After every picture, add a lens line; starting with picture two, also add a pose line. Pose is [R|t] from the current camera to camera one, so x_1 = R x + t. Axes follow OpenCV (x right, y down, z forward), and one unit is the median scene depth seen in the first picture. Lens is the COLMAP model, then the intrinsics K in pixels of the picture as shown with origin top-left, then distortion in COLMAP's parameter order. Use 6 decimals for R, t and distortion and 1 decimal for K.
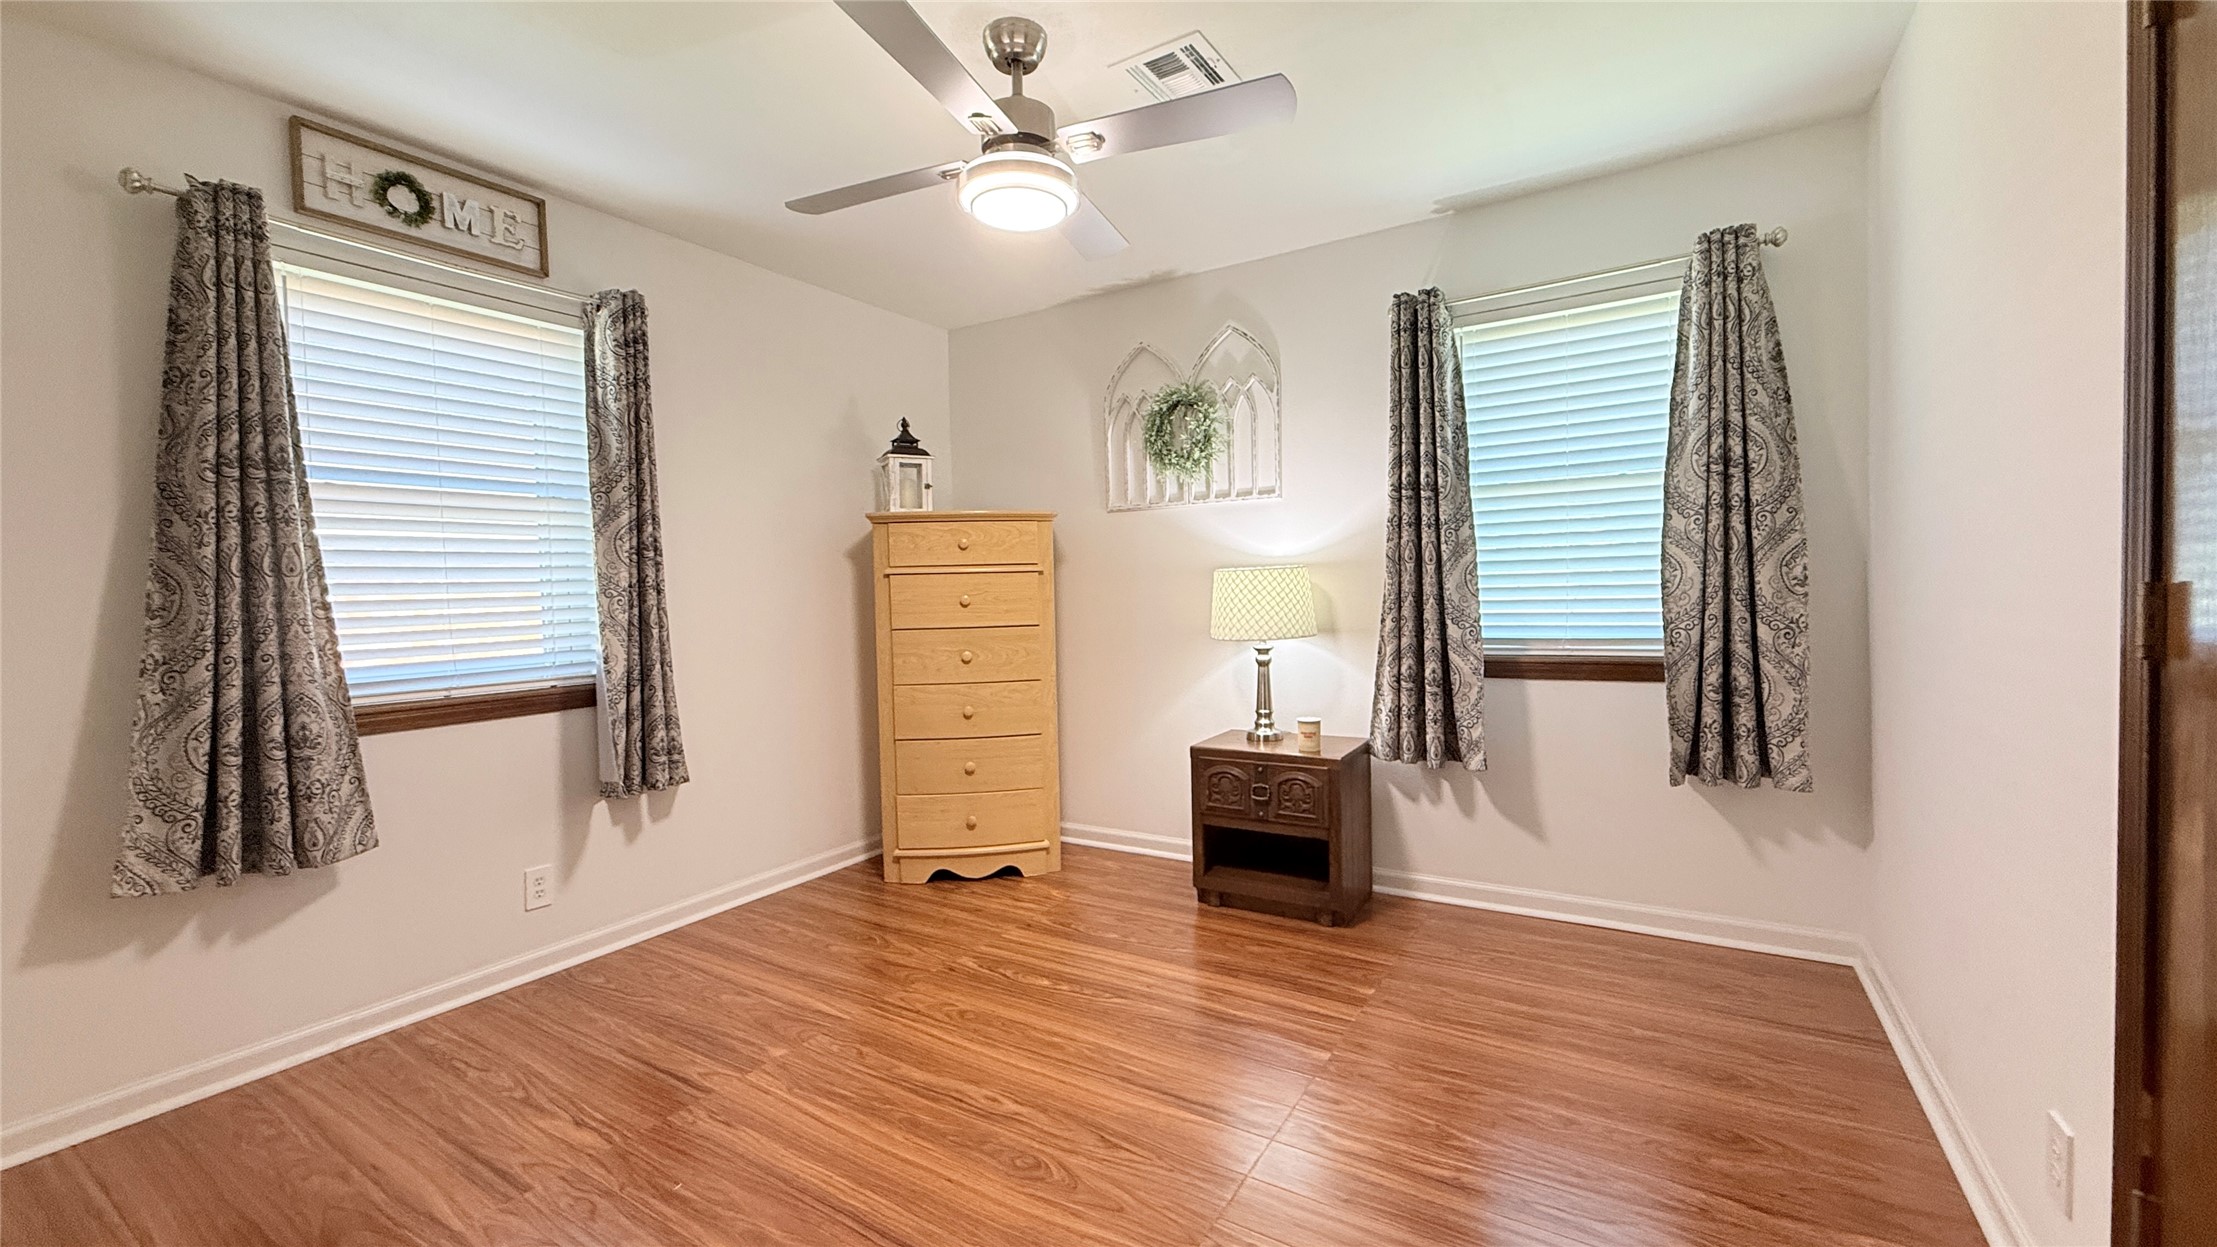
lens RADIAL K [[882.8, 0, 1099.9], [0, 882.8, 622.3], [0, 0, 1]] dist [0.000037, -0.000154]
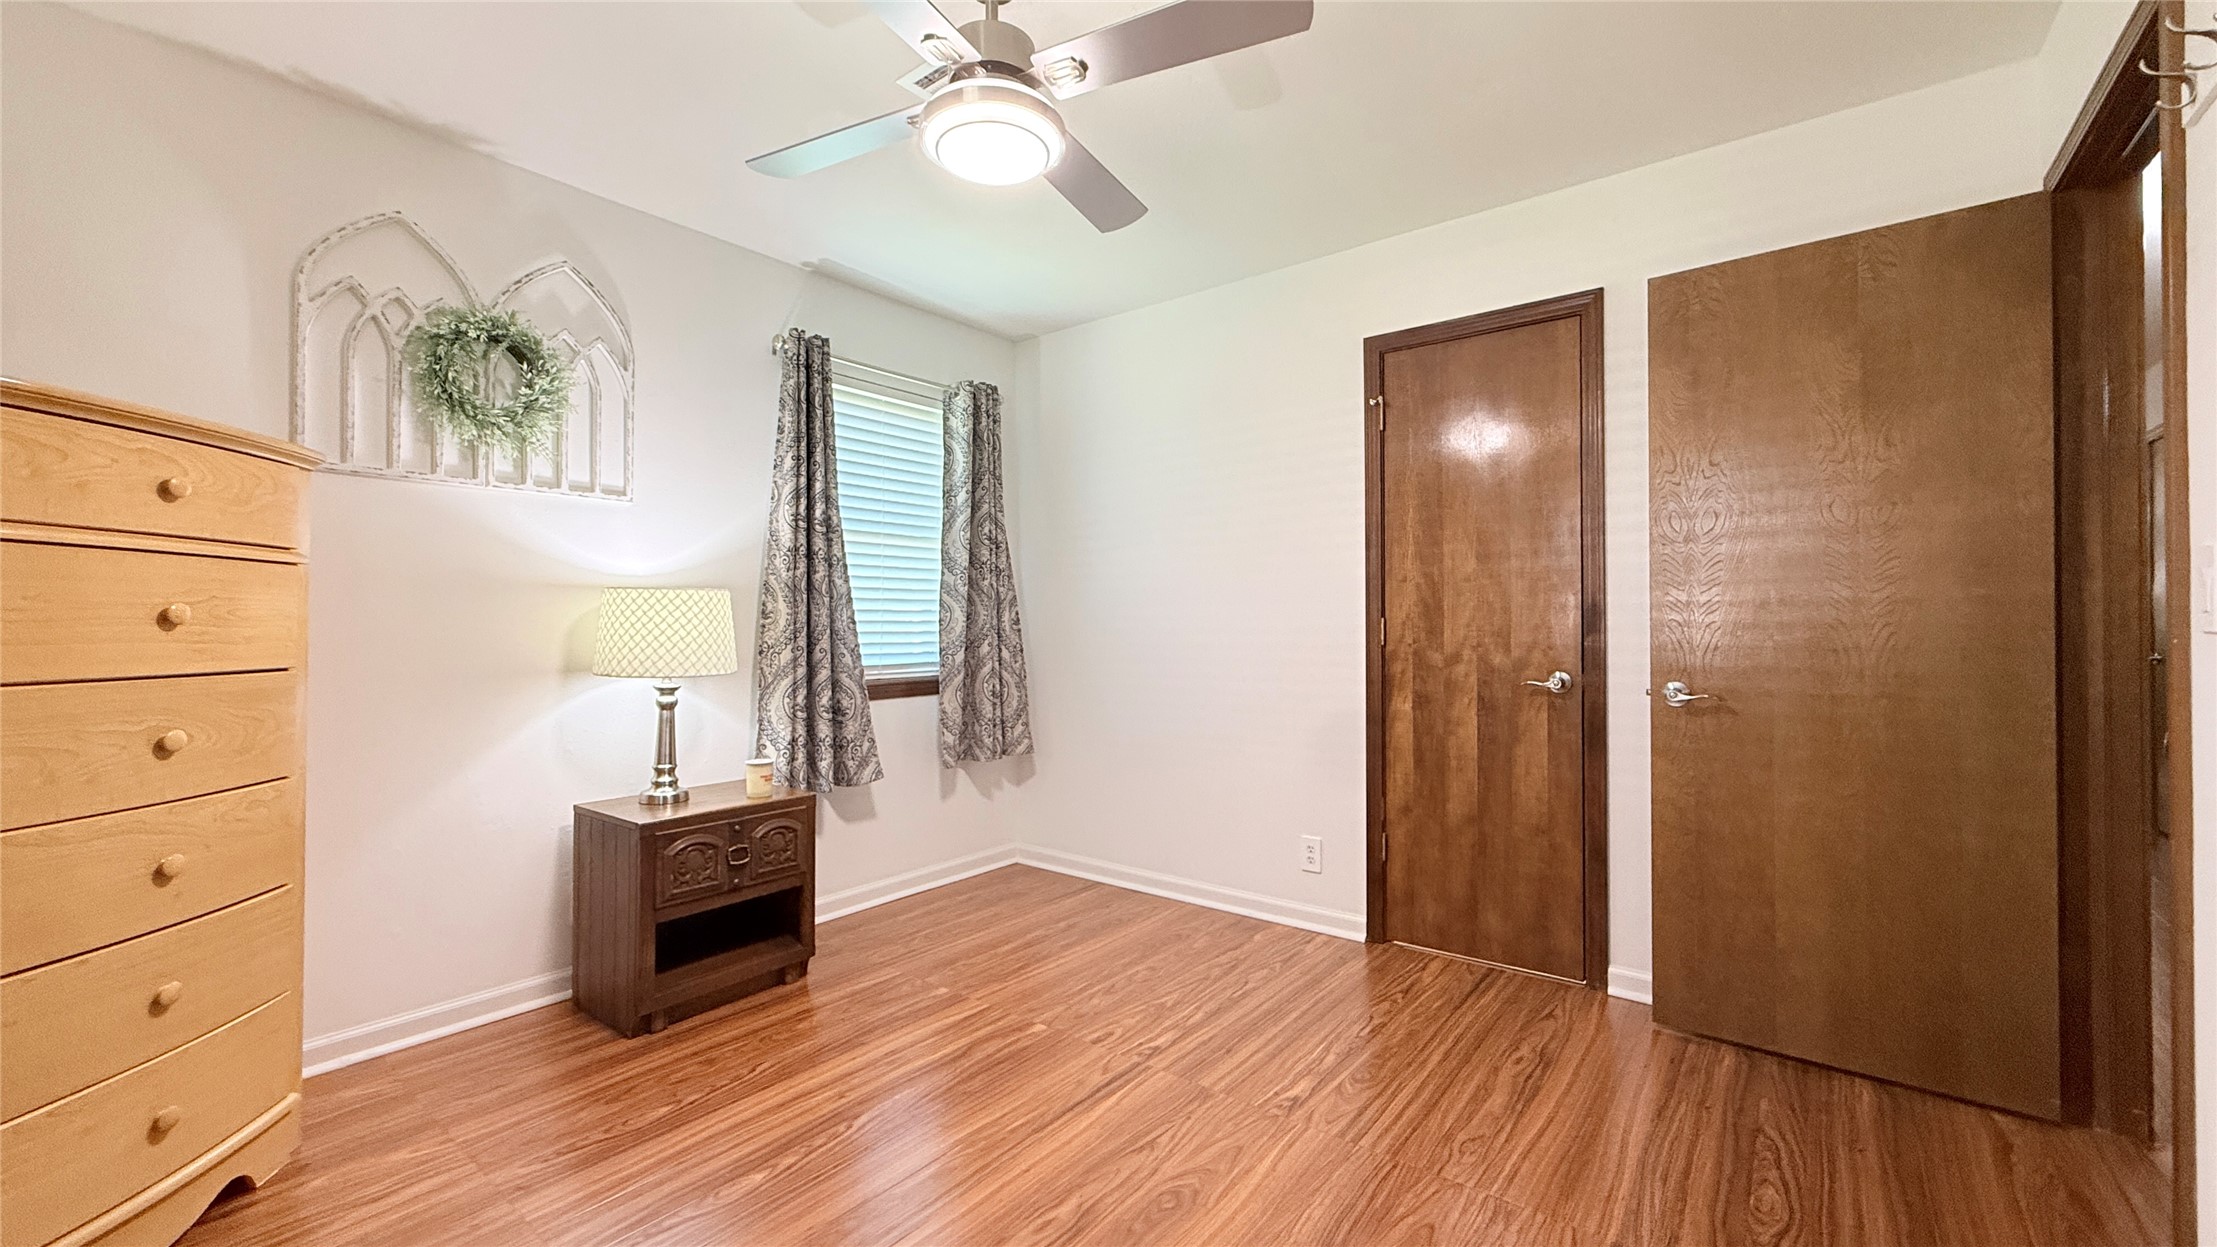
lens RADIAL K [[882.8, 0, 1099.9], [0, 882.8, 622.3], [0, 0, 1]] dist [0.000037, -0.000154]
pose [[0.107074, 0.030811, 0.993773, -0.683488], [0.034298, 0.998810, -0.034662, 0.013485], [-0.993659, 0.037796, 0.105890, 0.615455]]
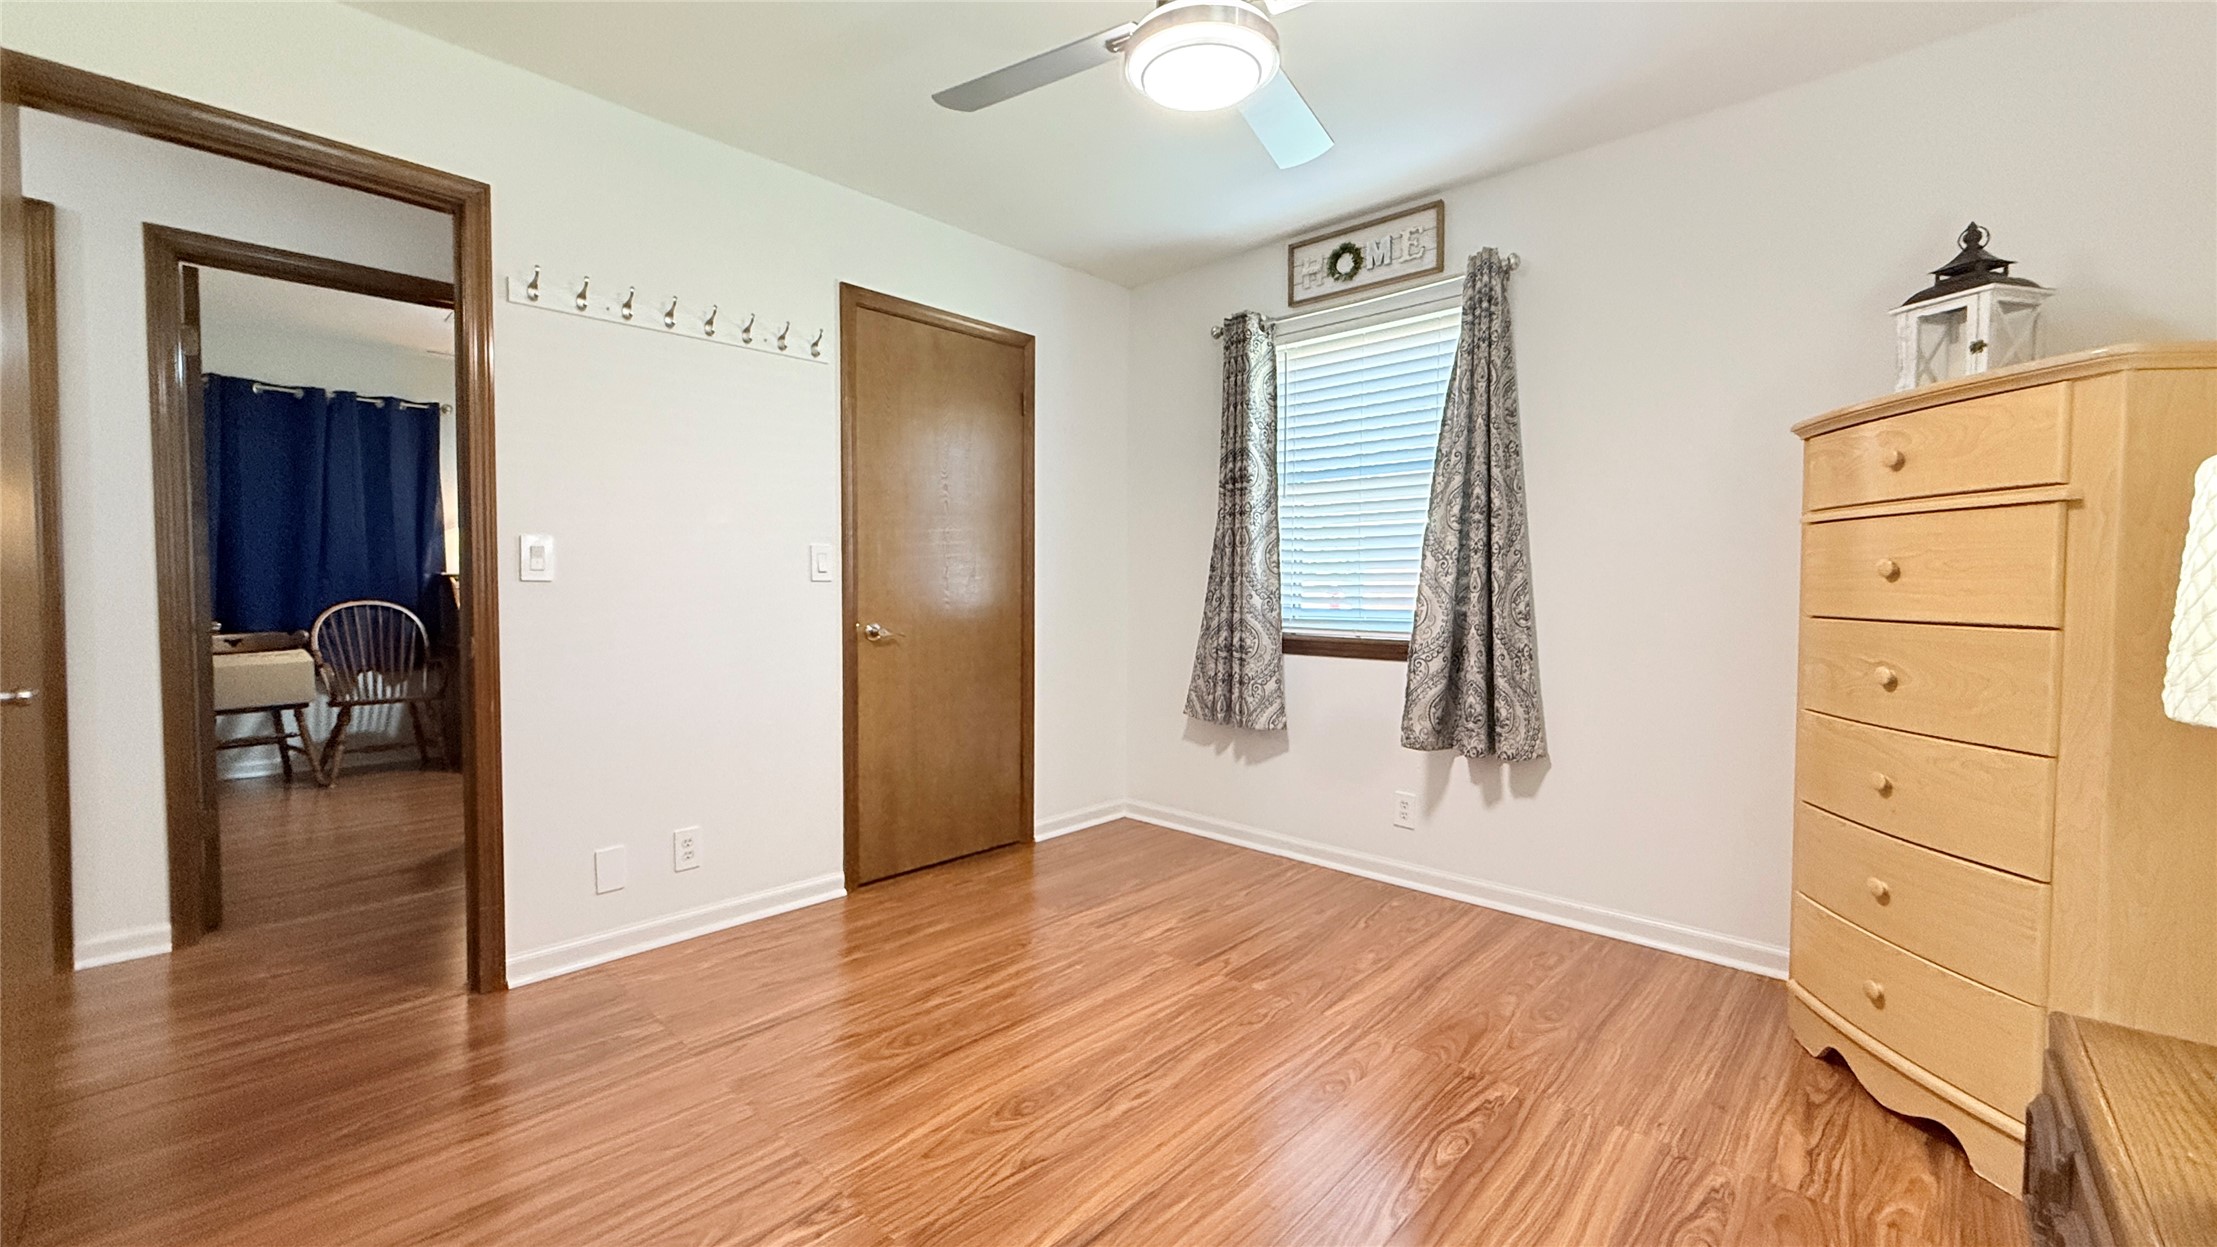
lens RADIAL K [[883.5, 0, 1100.3], [0, 883.5, 622.2], [0, 0, 1]] dist [-0.000256, 0.000109]
pose [[-0.196580, 0.067752, -0.978144, 0.562730], [-0.033615, 0.996558, 0.075783, -0.021583], [0.979911, 0.047778, -0.193626, 0.814332]]
